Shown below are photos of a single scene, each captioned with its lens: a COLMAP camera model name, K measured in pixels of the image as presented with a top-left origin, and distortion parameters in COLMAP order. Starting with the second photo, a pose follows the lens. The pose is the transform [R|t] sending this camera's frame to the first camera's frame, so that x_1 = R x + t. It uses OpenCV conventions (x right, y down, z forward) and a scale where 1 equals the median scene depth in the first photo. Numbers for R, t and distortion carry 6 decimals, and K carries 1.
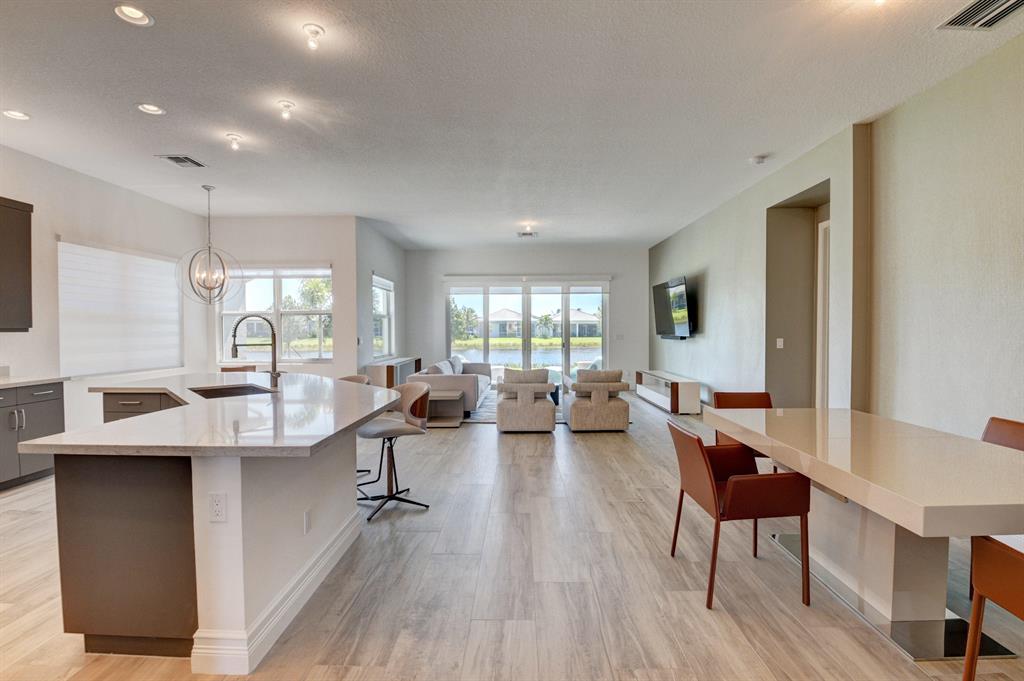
lens RADIAL K [[452.3, 0, 515.2], [0, 452.3, 340.6], [0, 0, 1]] dist [-0.003603, -0.013853]
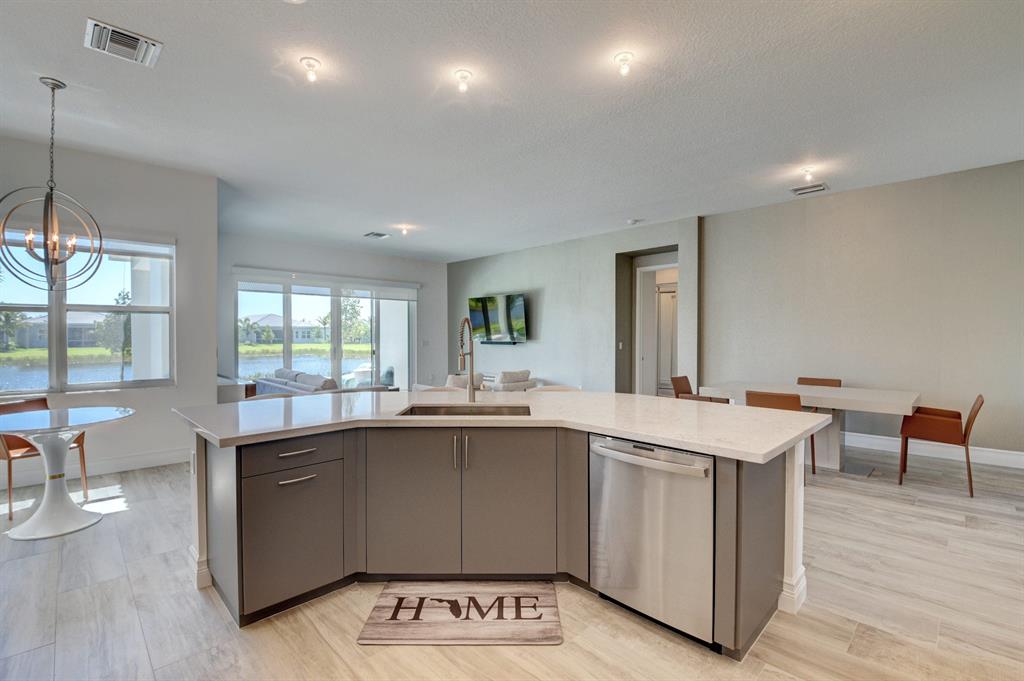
lens RADIAL K [[452.3, 0, 514.9], [0, 452.3, 341.1], [0, 0, 1]] dist [-0.003603, -0.013853]
pose [[0.699620, -0.006525, 0.714486, -0.599307], [0.016153, 0.999847, -0.006687, -0.004097], [-0.714333, 0.016220, 0.699618, 0.188198]]
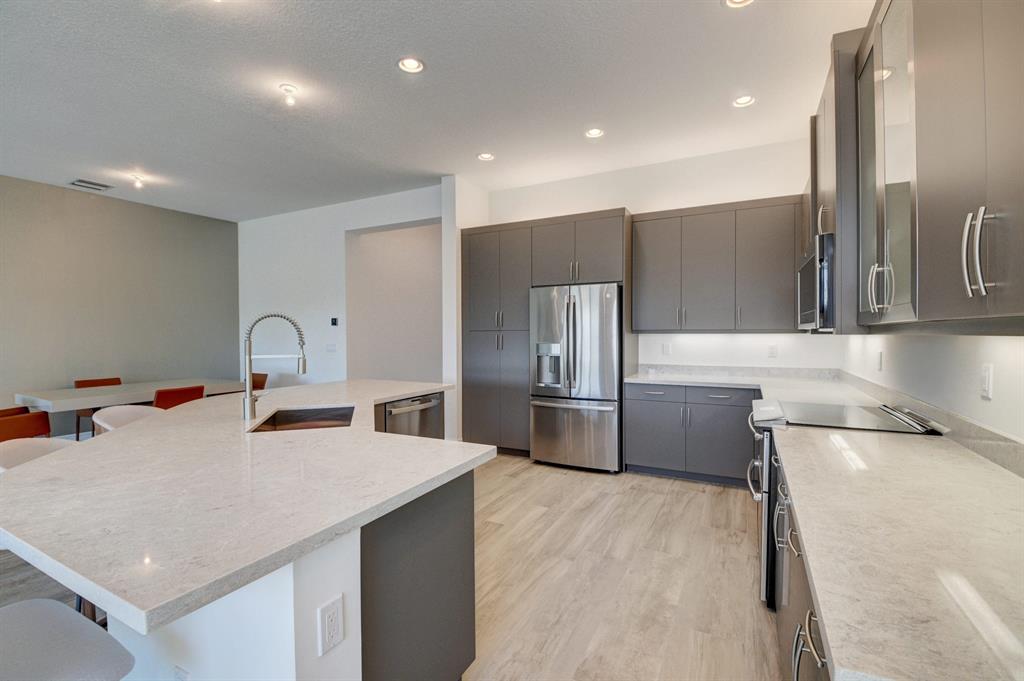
lens RADIAL K [[452.3, 0, 518.4], [0, 452.3, 339.6], [0, 0, 1]] dist [-0.003603, -0.013853]
pose [[-0.896820, 0.000901, 0.442394, -0.659990], [0.018011, 0.999243, 0.034476, -0.018276], [-0.442029, 0.038887, -0.896158, 0.787366]]
